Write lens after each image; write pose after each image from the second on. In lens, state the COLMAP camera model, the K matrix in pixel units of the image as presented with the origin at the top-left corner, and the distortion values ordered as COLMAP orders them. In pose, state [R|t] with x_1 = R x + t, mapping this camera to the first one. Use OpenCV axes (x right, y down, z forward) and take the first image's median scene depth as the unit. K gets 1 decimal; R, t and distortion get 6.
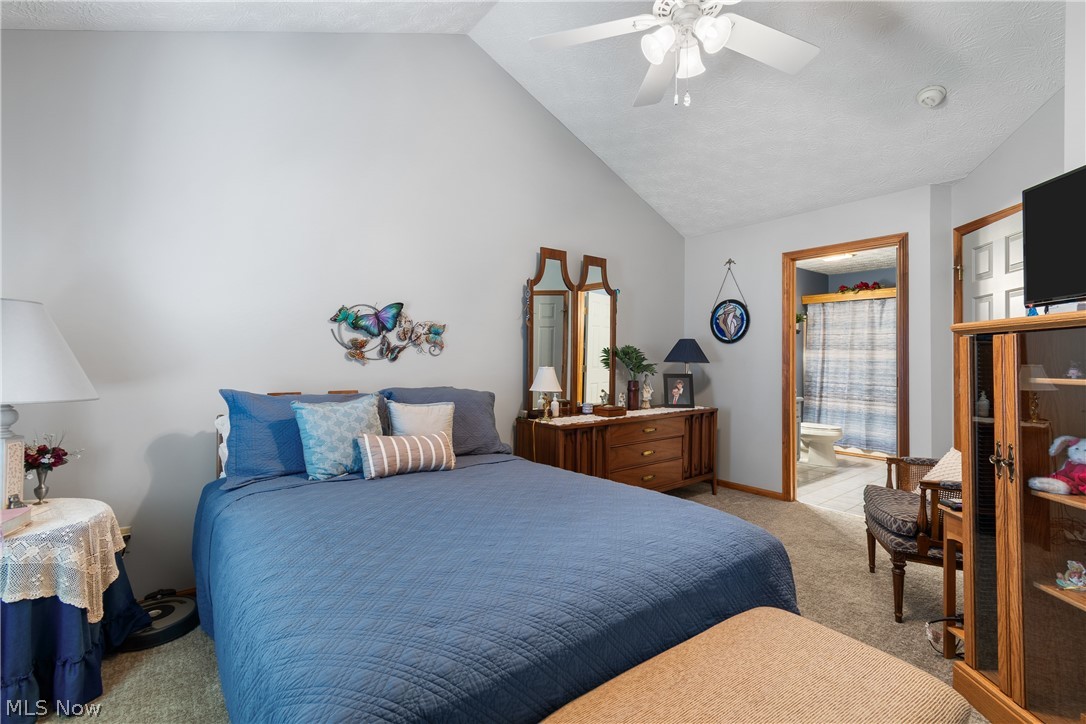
lens RADIAL K [[483.4, 0, 553.3], [0, 483.4, 354.8], [0, 0, 1]] dist [0.001000, -0.000334]
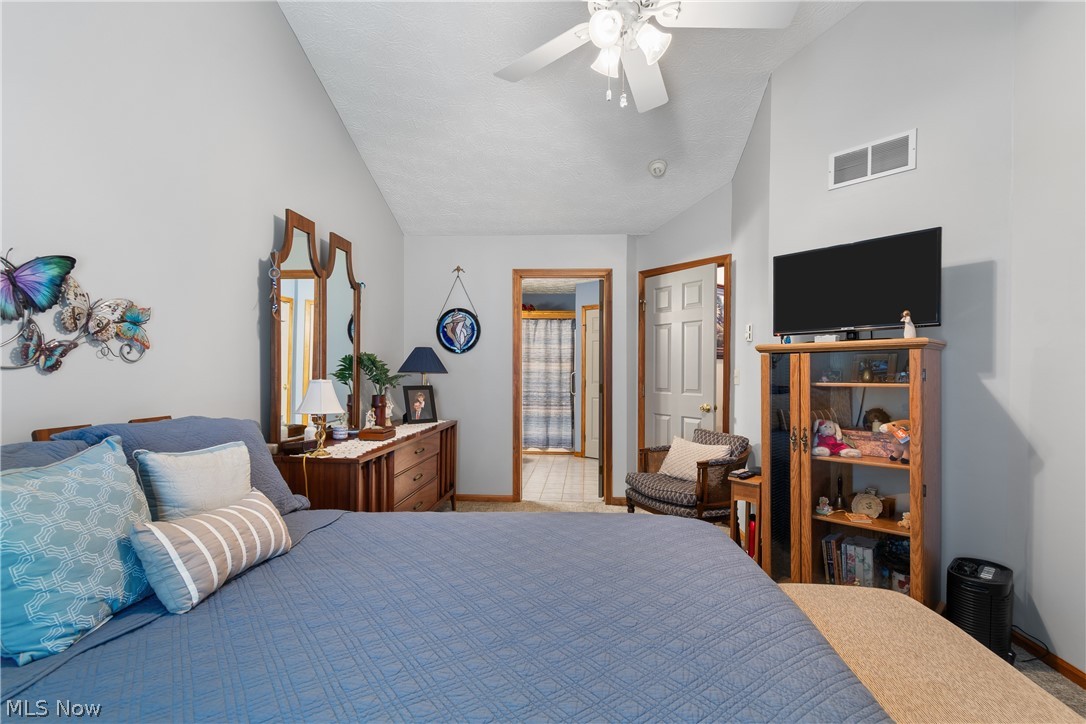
lens RADIAL K [[493.8, 0, 541.6], [0, 493.8, 378.1], [0, 0, 1]] dist [-0.001941, -0.000307]
pose [[0.676242, -0.010385, 0.736606, -0.345831], [-0.009768, 0.999686, 0.023062, 0.002531], [-0.736615, -0.022791, 0.675929, 0.271172]]
